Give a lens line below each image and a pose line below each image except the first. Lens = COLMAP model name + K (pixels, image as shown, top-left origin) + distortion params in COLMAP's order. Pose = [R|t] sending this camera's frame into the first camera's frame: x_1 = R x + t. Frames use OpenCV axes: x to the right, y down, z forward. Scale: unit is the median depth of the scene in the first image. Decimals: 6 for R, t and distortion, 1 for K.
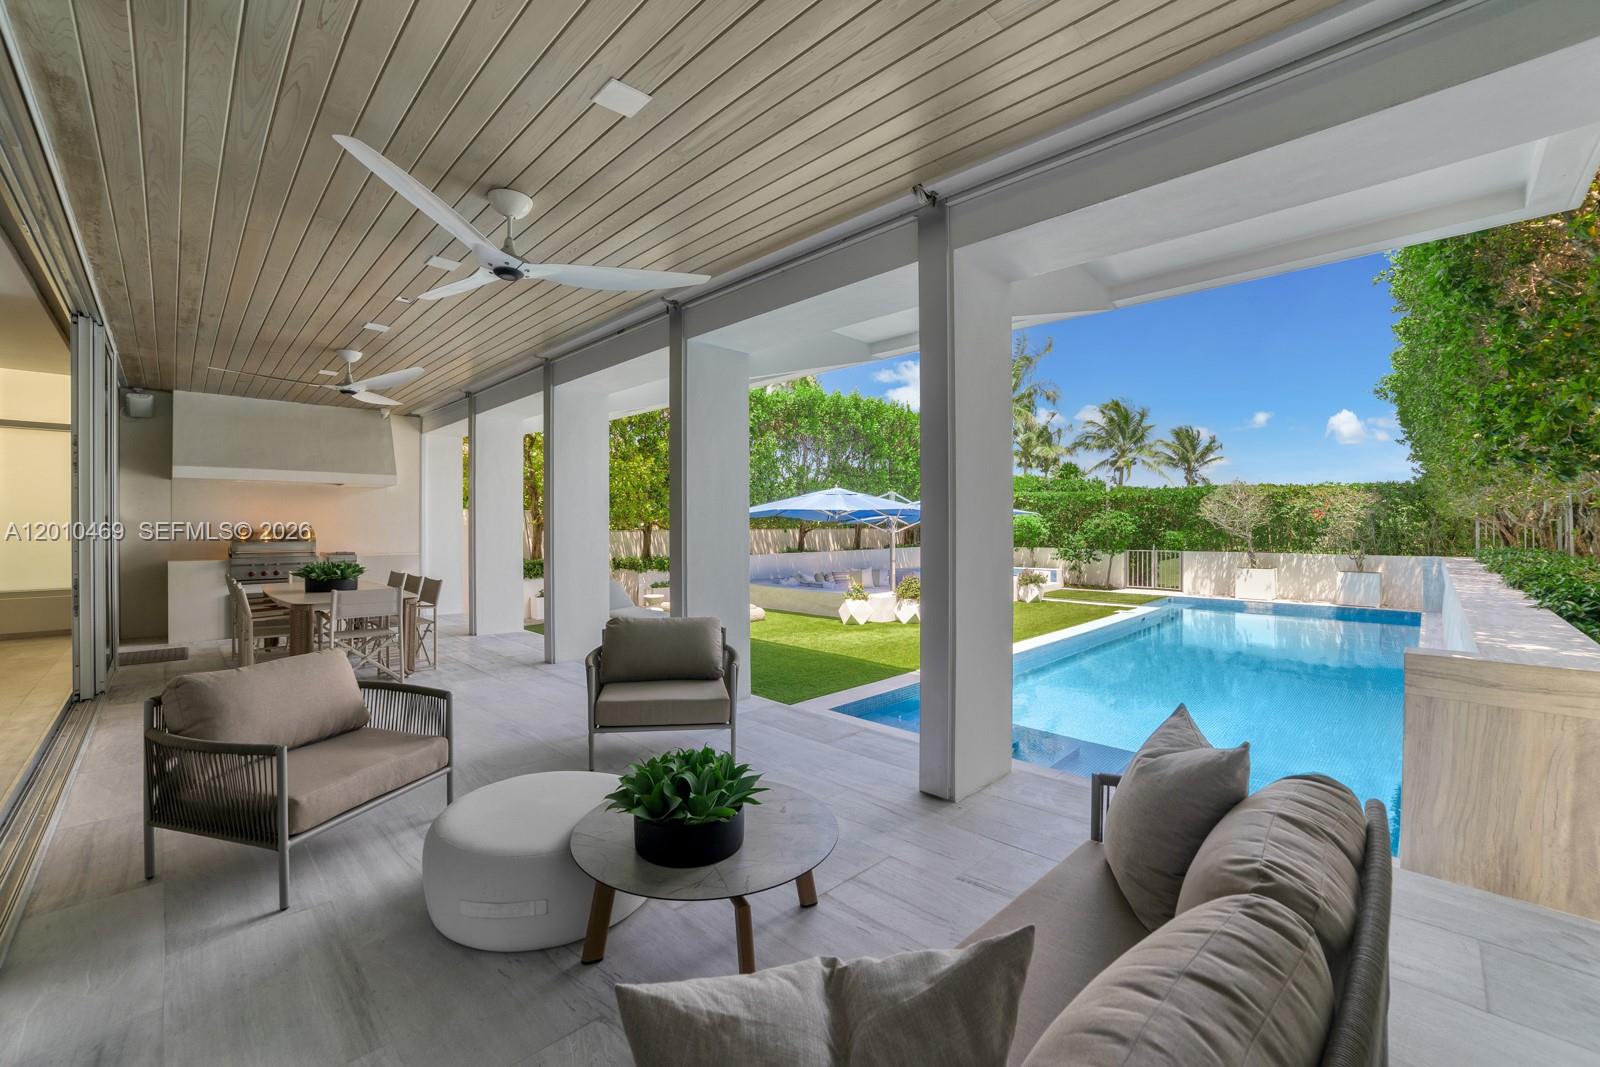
lens RADIAL K [[638.4, 0, 811.6], [0, 638.4, 513.8], [0, 0, 1]] dist [-0.021896, 0.000753]
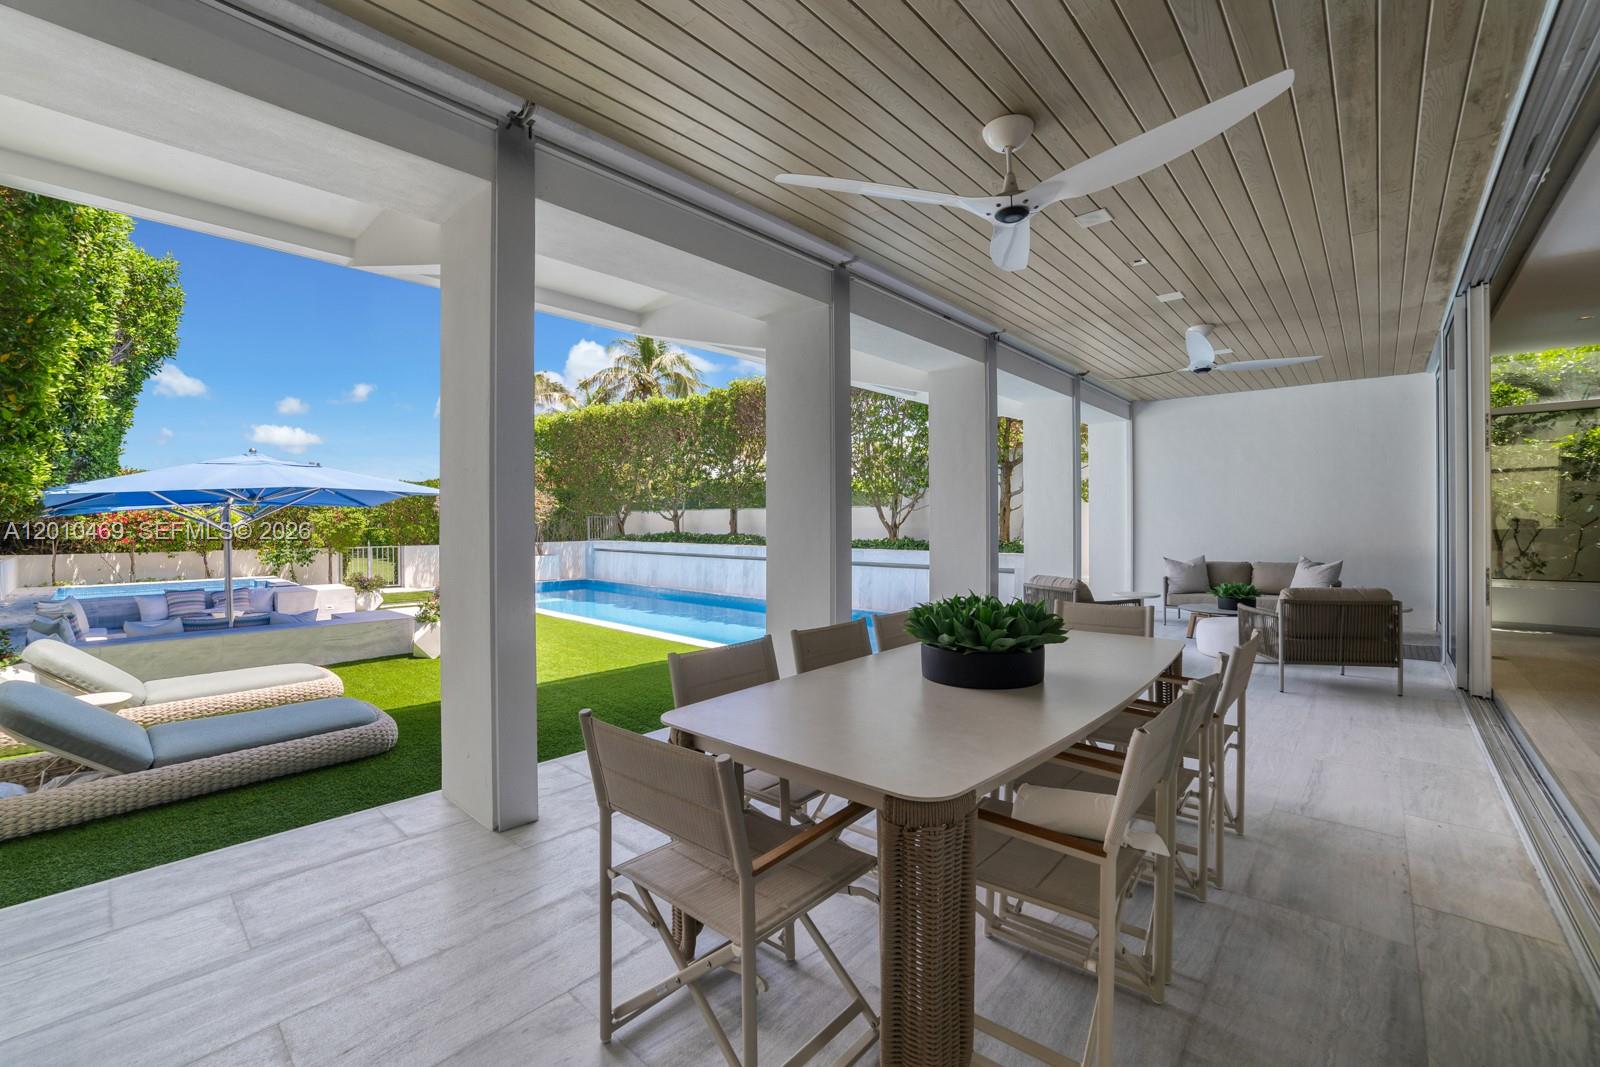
lens RADIAL K [[657.7, 0, 806.0], [0, 657.7, 526.2], [0, 0, 1]] dist [-0.002077, -0.000182]
pose [[-0.068363, -0.007197, 0.997635, -0.890562], [-0.018040, 0.999819, 0.005977, 0.022350], [-0.997497, -0.017589, -0.068481, 0.878043]]
